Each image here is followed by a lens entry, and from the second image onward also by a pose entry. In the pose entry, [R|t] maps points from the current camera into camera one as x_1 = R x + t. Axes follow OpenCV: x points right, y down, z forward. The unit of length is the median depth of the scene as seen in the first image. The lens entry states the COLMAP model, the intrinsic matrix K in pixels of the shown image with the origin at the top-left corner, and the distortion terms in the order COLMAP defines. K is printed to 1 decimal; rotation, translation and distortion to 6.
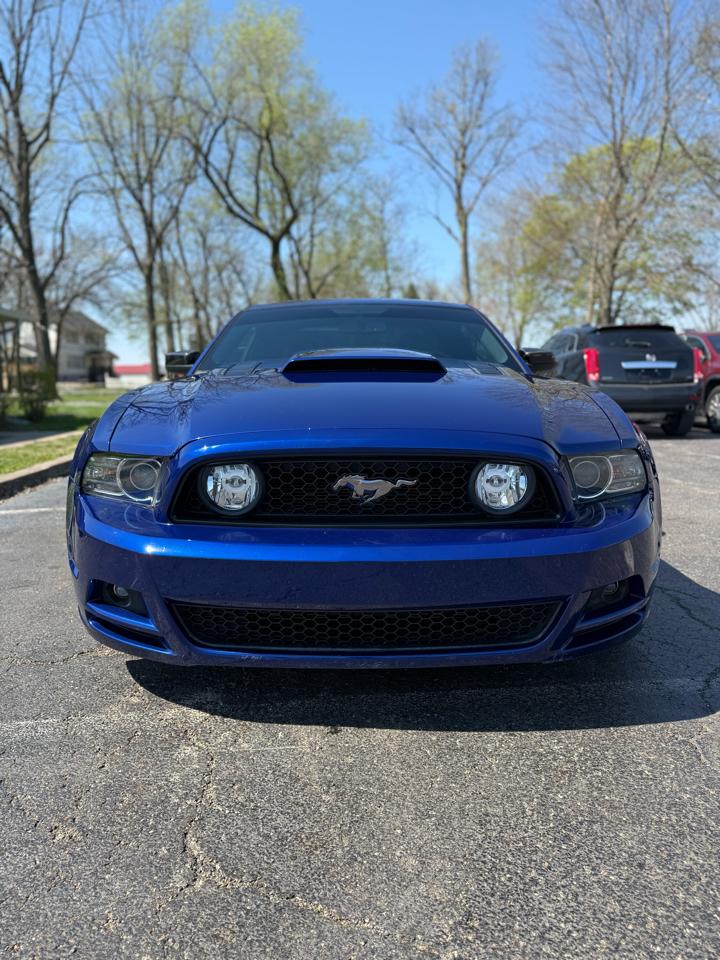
lens RADIAL K [[691.2, 0, 360.0], [0, 691.2, 480.0], [0, 0, 1]] dist [0.029354, -0.035199]
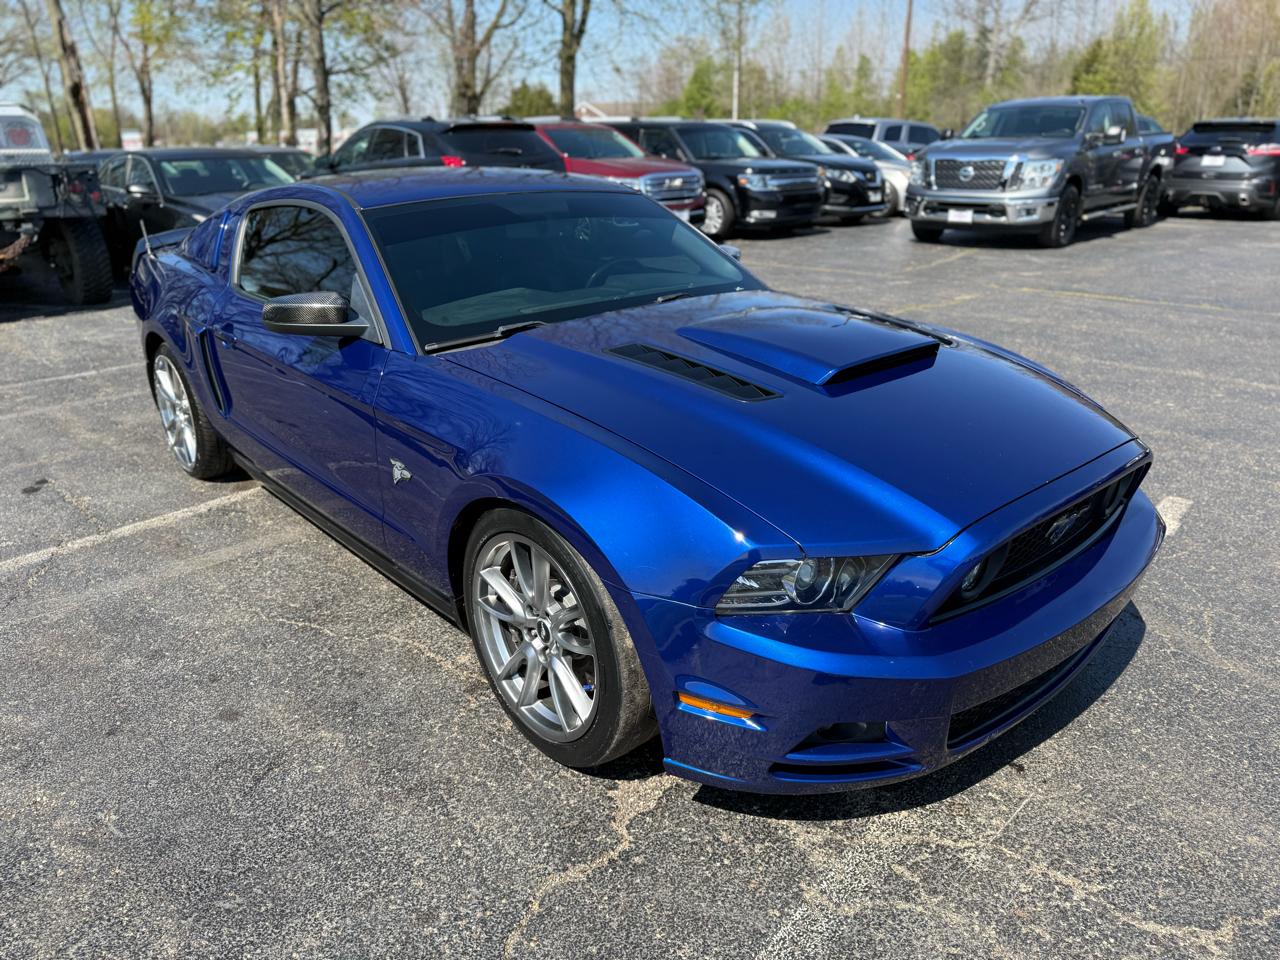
lens RADIAL K [[921.5, 0, 640.0], [0, 921.5, 480.0], [0, 0, 1]] dist [0.029354, -0.035199]
pose [[0.746612, -0.235903, 0.622030, -0.064869], [0.101004, 0.964374, 0.244503, -0.022624], [-0.657548, -0.119721, 0.743840, 0.024116]]
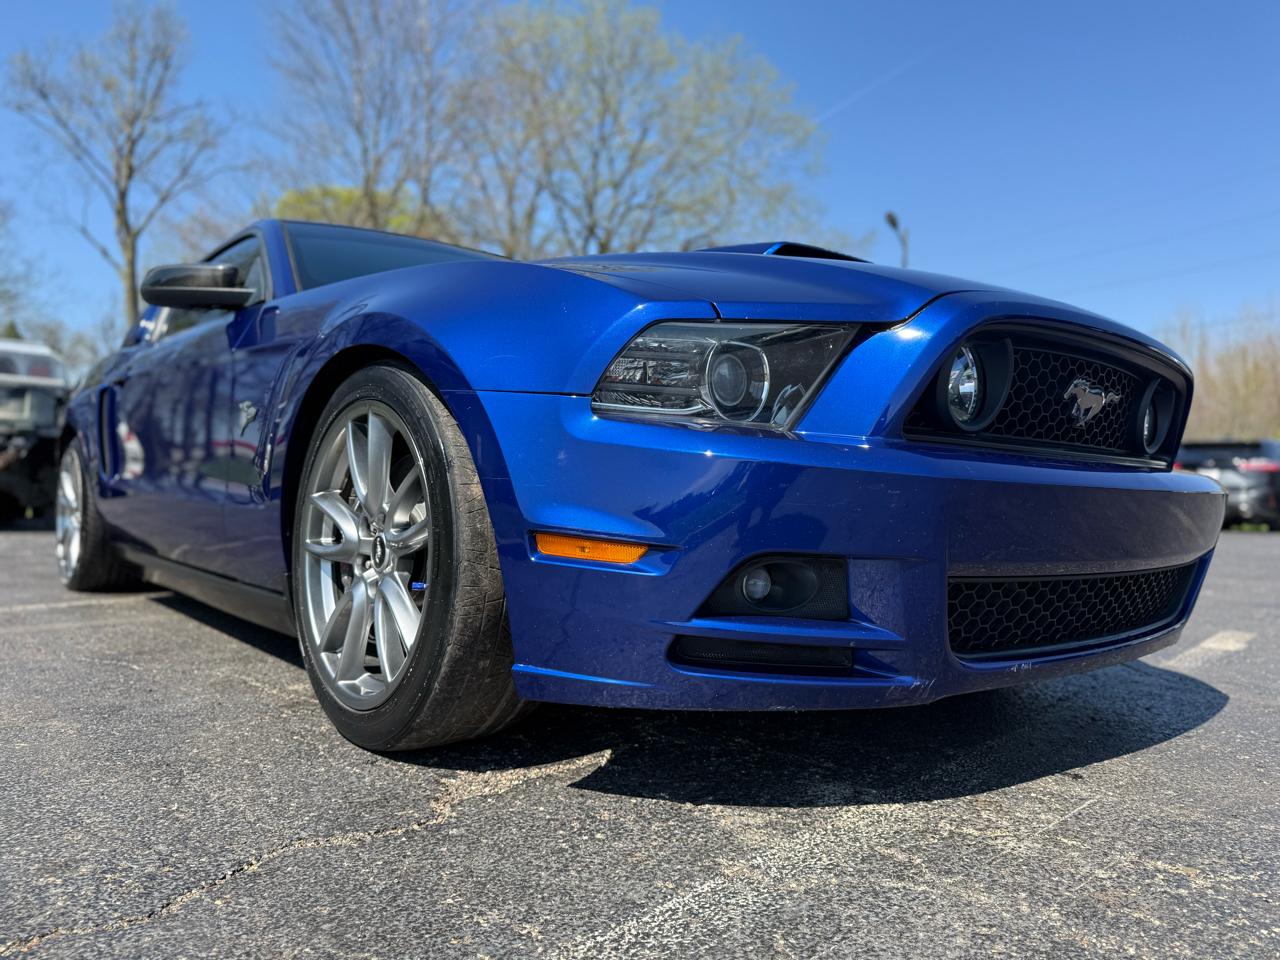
lens RADIAL K [[923.4, 0, 647.9], [0, 923.4, 480.5], [0, 0, 1]] dist [0.005391, -0.008844]
pose [[0.757072, 0.032416, 0.652527, -0.050679], [0.070404, 0.988904, -0.130811, 0.009924], [-0.649527, 0.144974, 0.746390, 0.032642]]
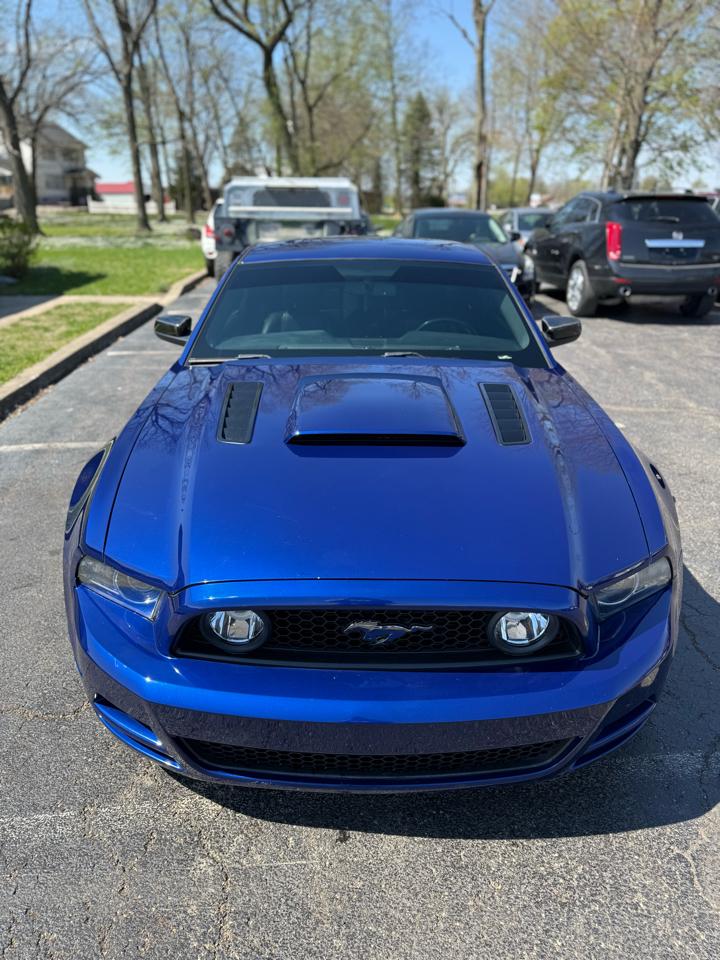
lens RADIAL K [[691.8, 0, 359.6], [0, 691.8, 479.6], [0, 0, 1]] dist [0.016508, -0.018389]
pose [[0.999940, 0.010614, 0.002870, -0.001194], [-0.010993, 0.970318, 0.241584, -0.022891], [-0.000220, -0.241601, 0.970376, 0.006992]]
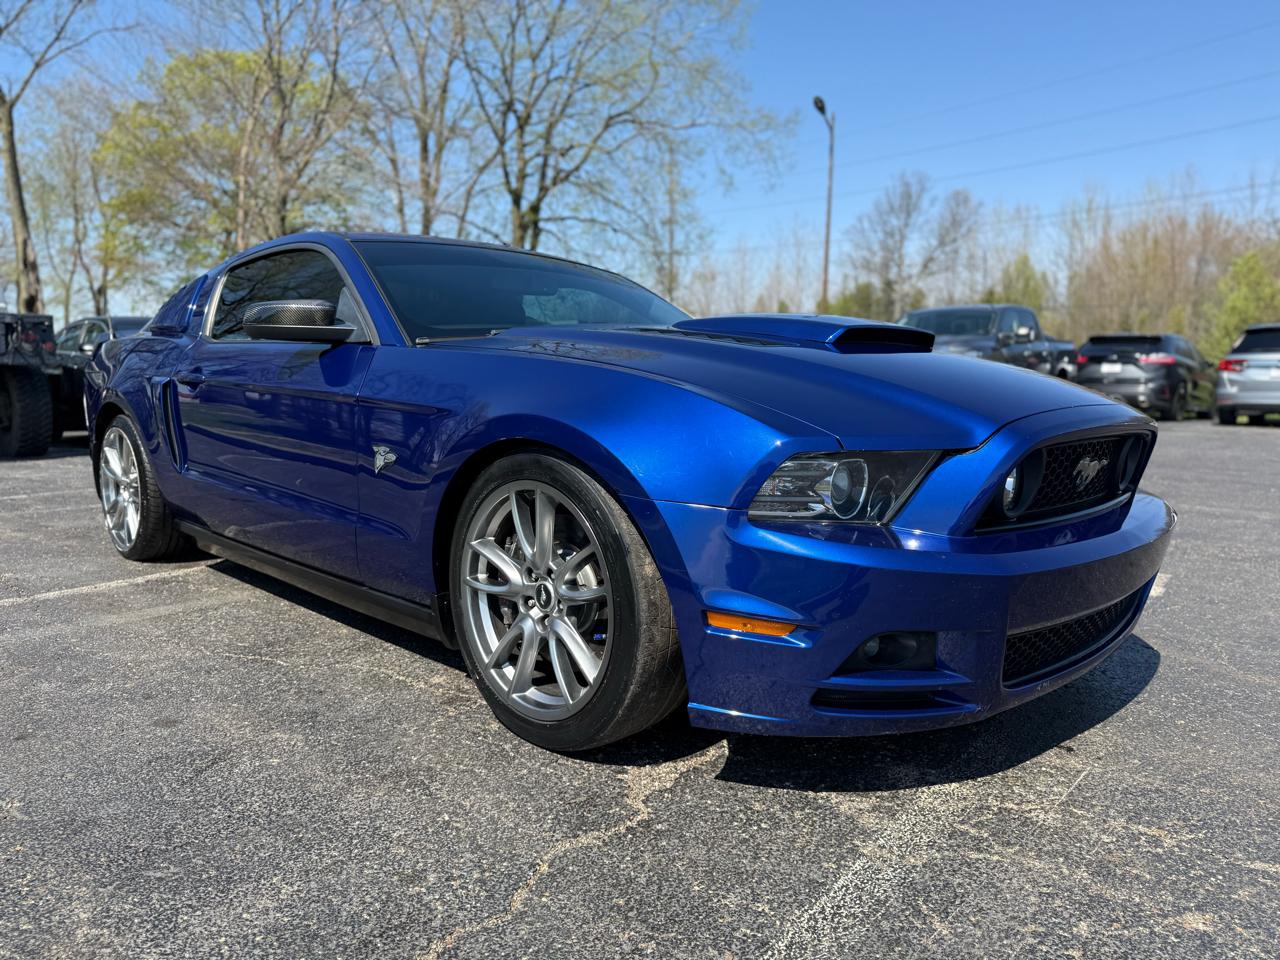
lens RADIAL K [[922.4, 0, 642.4], [0, 922.4, 476.2], [0, 0, 1]] dist [0.016508, -0.018389]
pose [[0.697362, -0.068588, 0.713430, -0.069472], [0.090931, 0.995834, 0.006855, -0.002353], [-0.710928, 0.060093, 0.700693, 0.030267]]
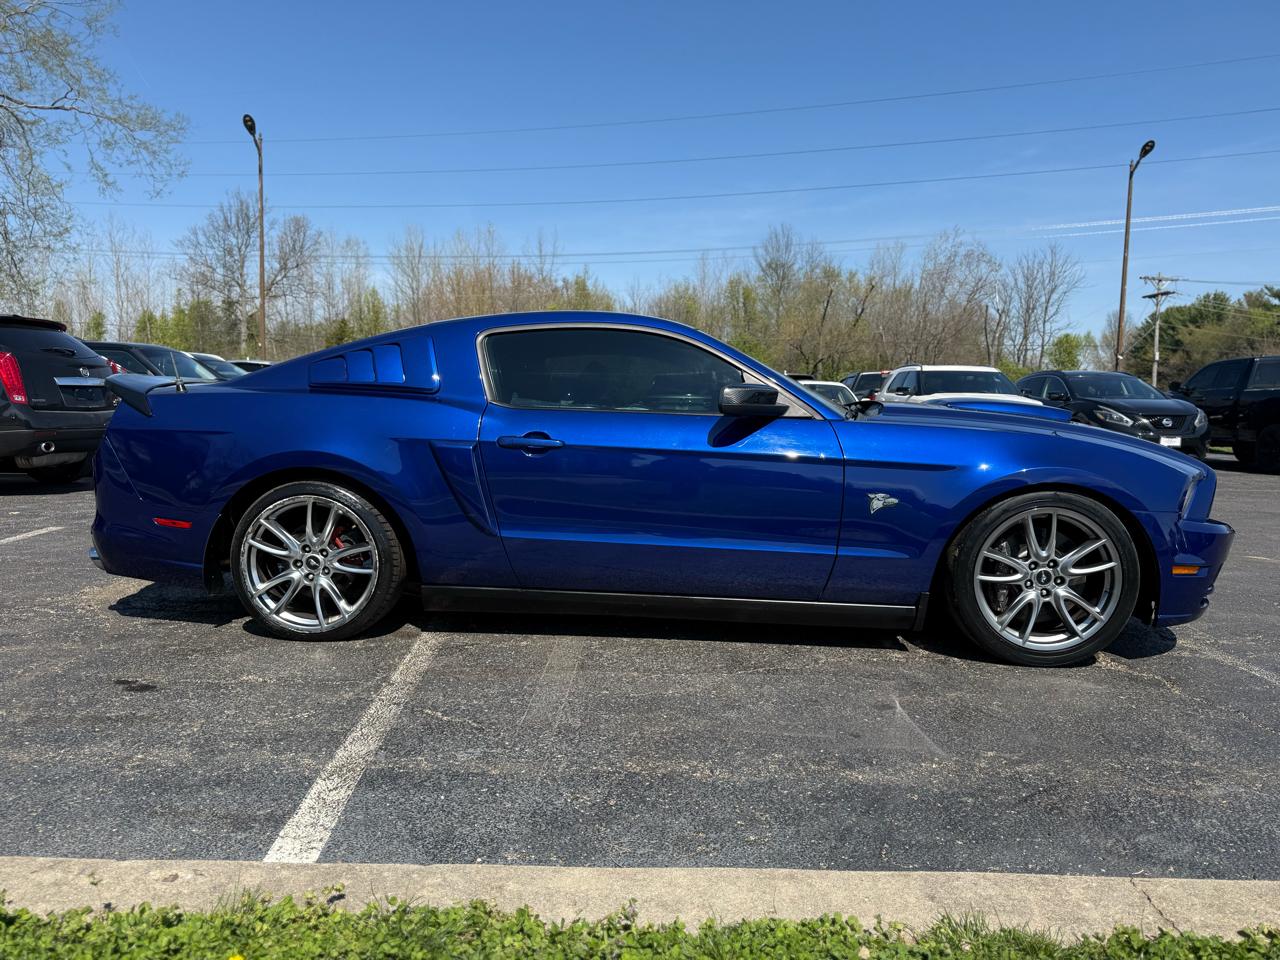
lens RADIAL K [[922.4, 0, 642.4], [0, 922.4, 476.2], [0, 0, 1]] dist [0.016508, -0.018389]
pose [[0.034146, -0.071417, 0.996862, -0.138005], [0.123545, 0.990095, 0.066700, -0.018948], [-0.991751, 0.120880, 0.042631, 0.122427]]
